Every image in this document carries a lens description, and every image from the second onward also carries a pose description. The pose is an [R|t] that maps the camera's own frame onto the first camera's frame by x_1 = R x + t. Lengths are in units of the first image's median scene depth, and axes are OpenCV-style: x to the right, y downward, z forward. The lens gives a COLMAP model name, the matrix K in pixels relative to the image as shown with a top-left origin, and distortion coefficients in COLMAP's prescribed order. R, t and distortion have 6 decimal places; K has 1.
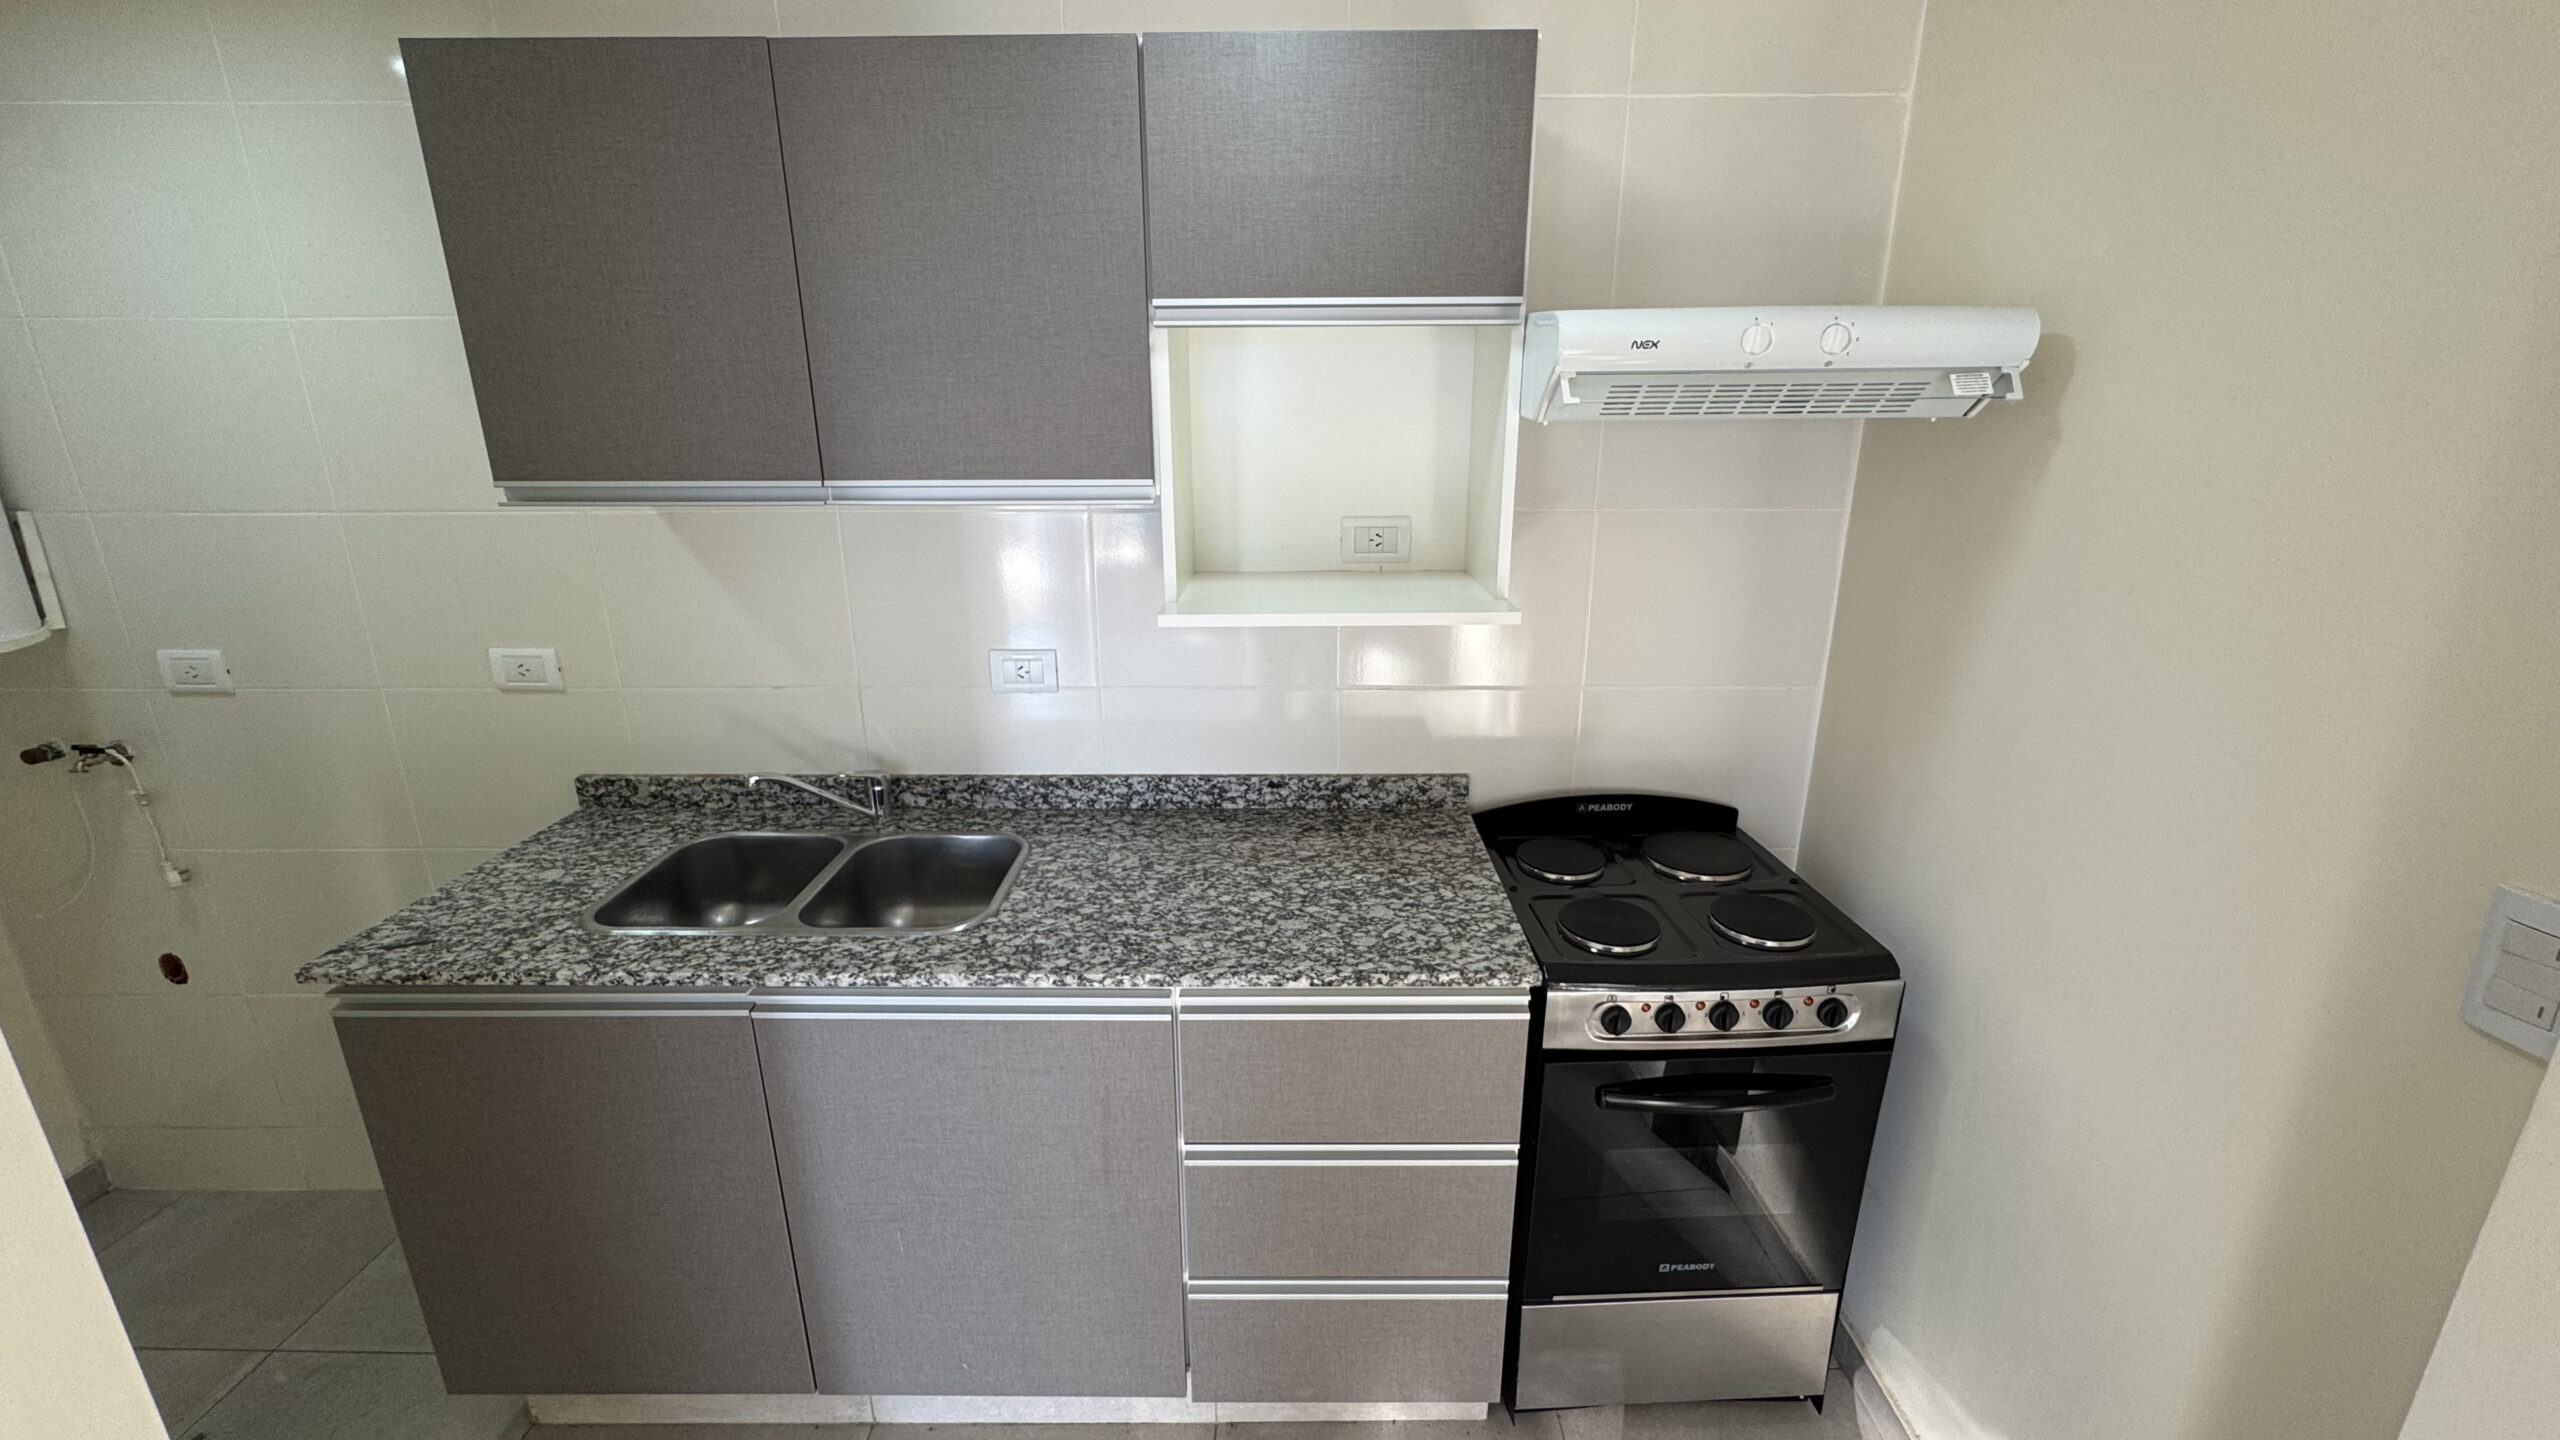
lens RADIAL K [[1025.0, 0, 1281.1], [0, 1025.0, 712.9], [0, 0, 1]] dist [-0.002322, 0.000035]
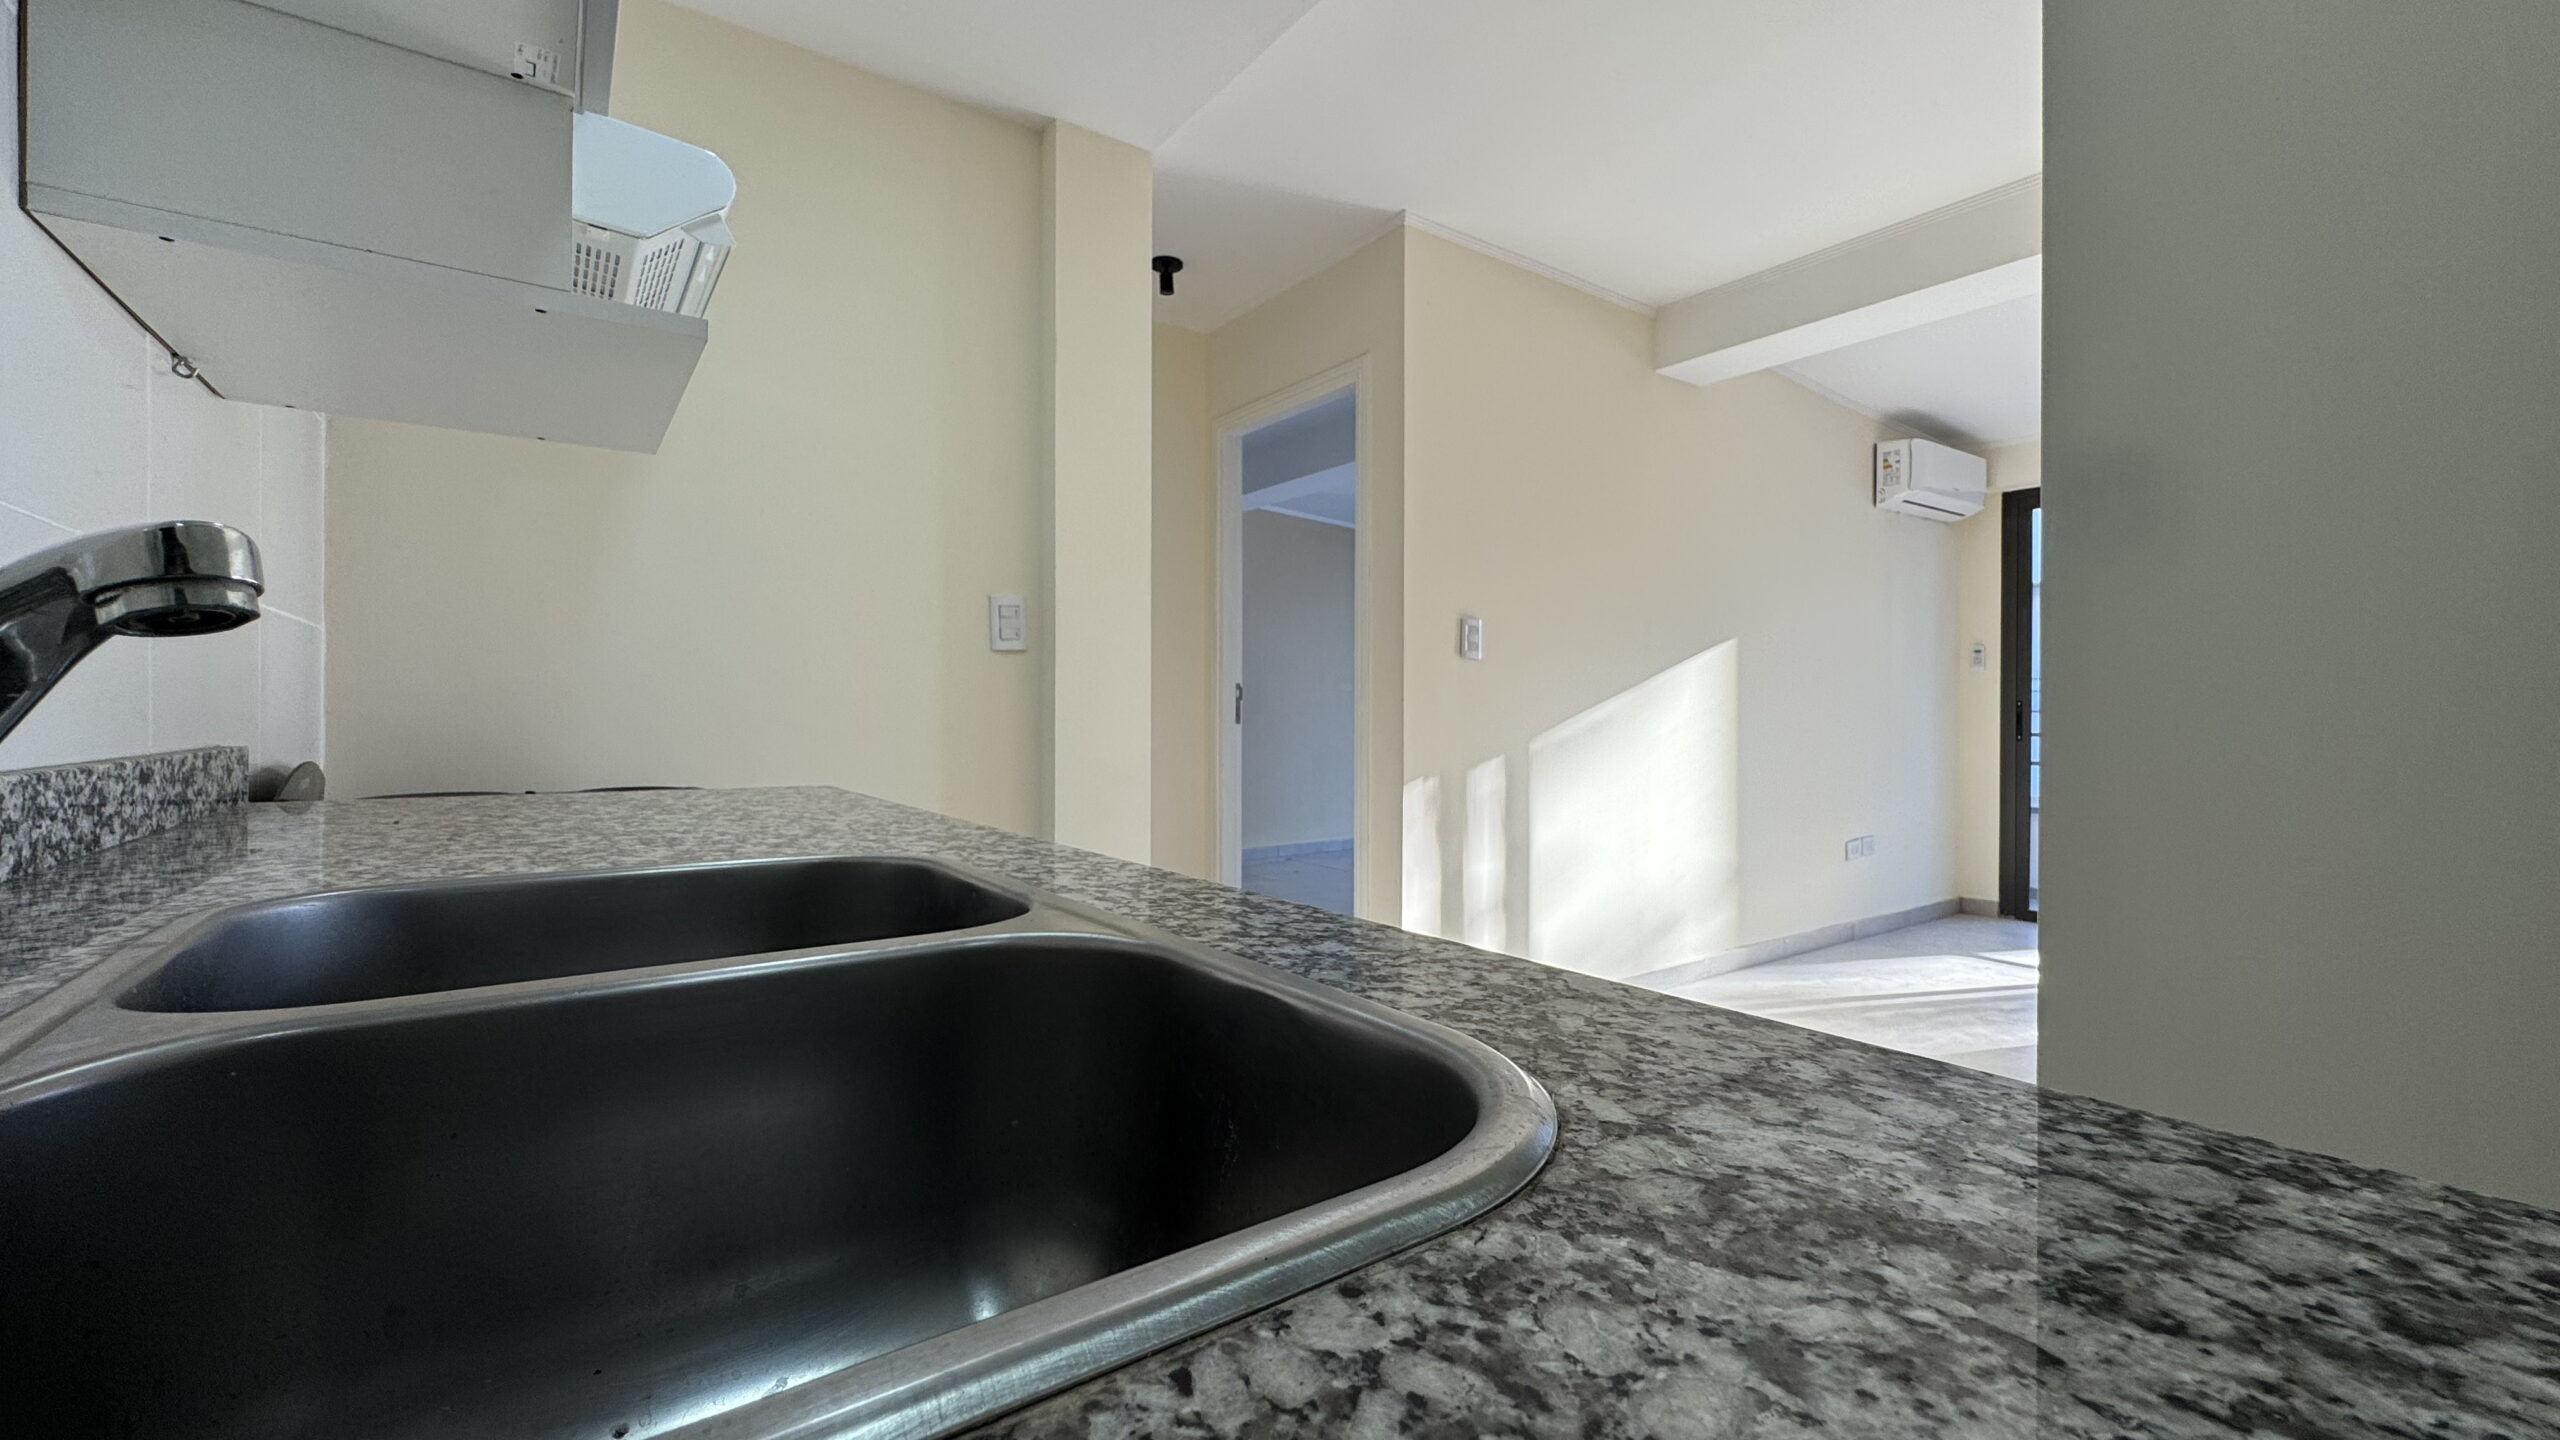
lens RADIAL K [[1025.3, 0, 1280.0], [0, 1025.3, 720.0], [0, 0, 1]] dist [-0.000027, 0.000133]
pose [[-0.595972, -0.002399, 0.803002, -0.624246], [0.227495, 0.958521, 0.171706, 0.081957], [-0.770106, 0.285011, -0.570706, 0.875456]]
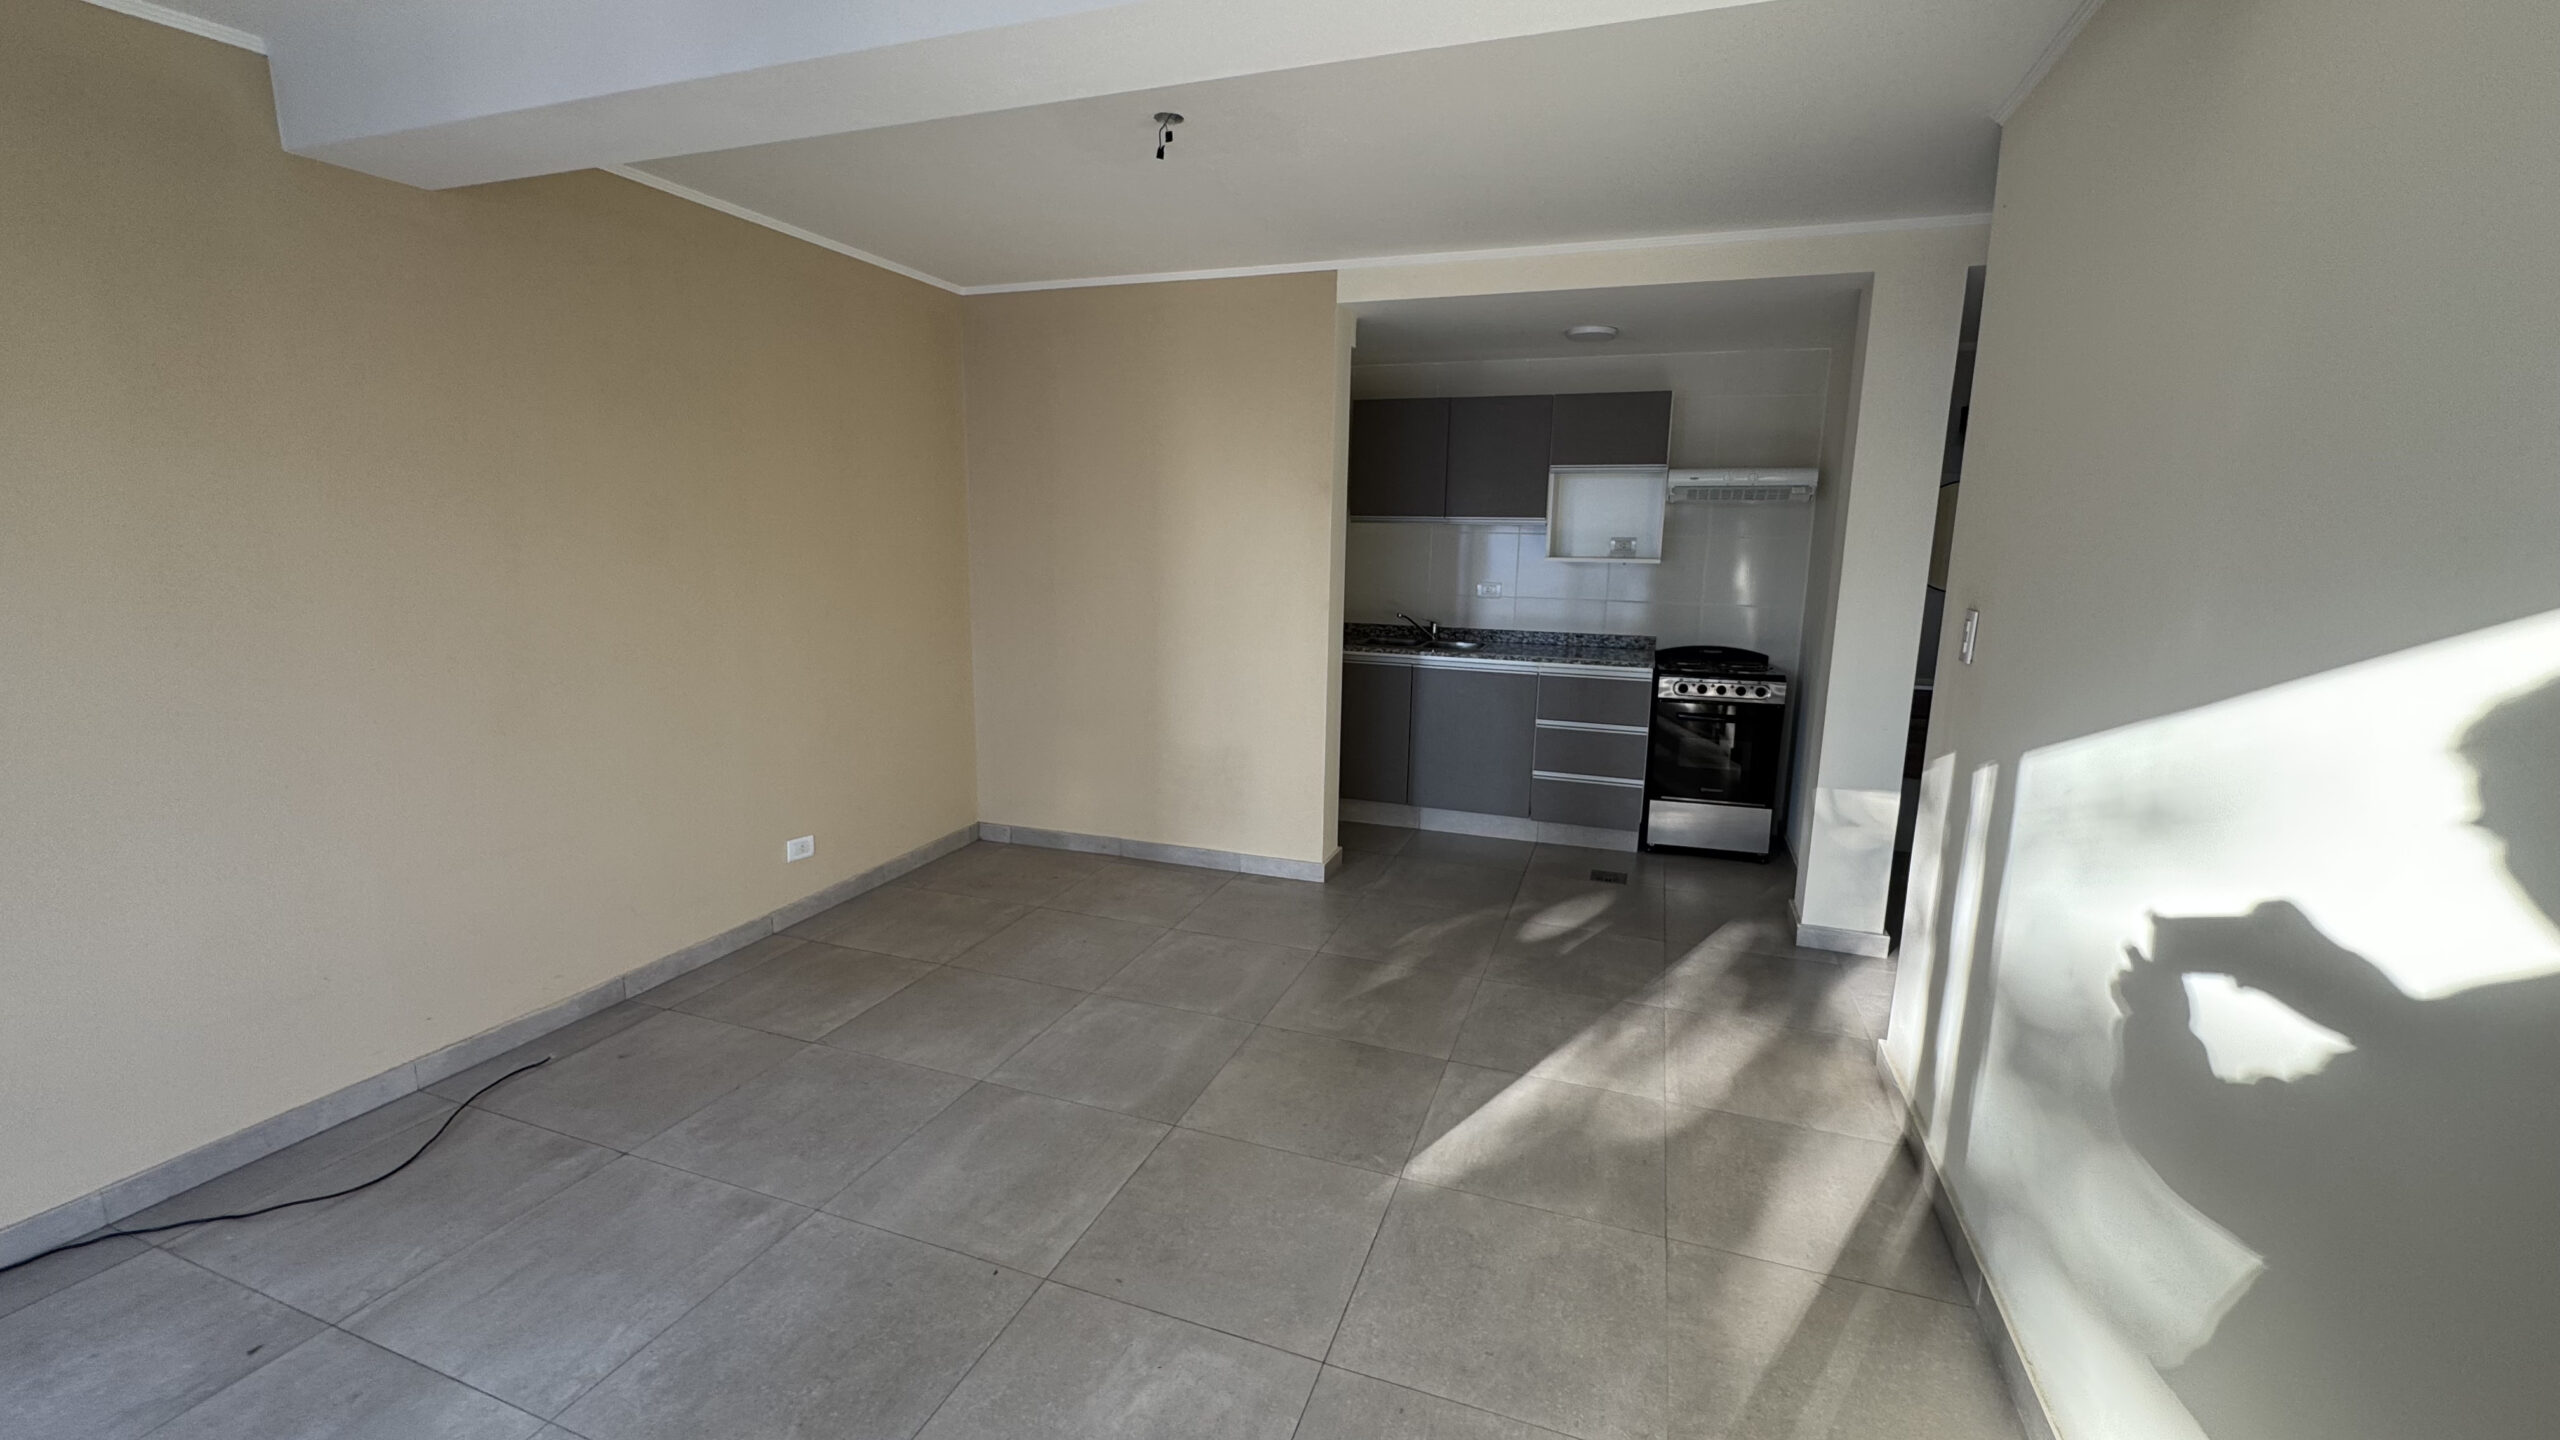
lens RADIAL K [[1021.0, 0, 1279.9], [0, 1021.0, 716.5], [0, 0, 1]] dist [-0.003471, 0.000336]
pose [[0.945151, 0.075358, -0.317822, 0.120717], [-0.110599, 0.989380, -0.094312, 0.617973], [0.307340, 0.124290, 0.943448, -1.744593]]
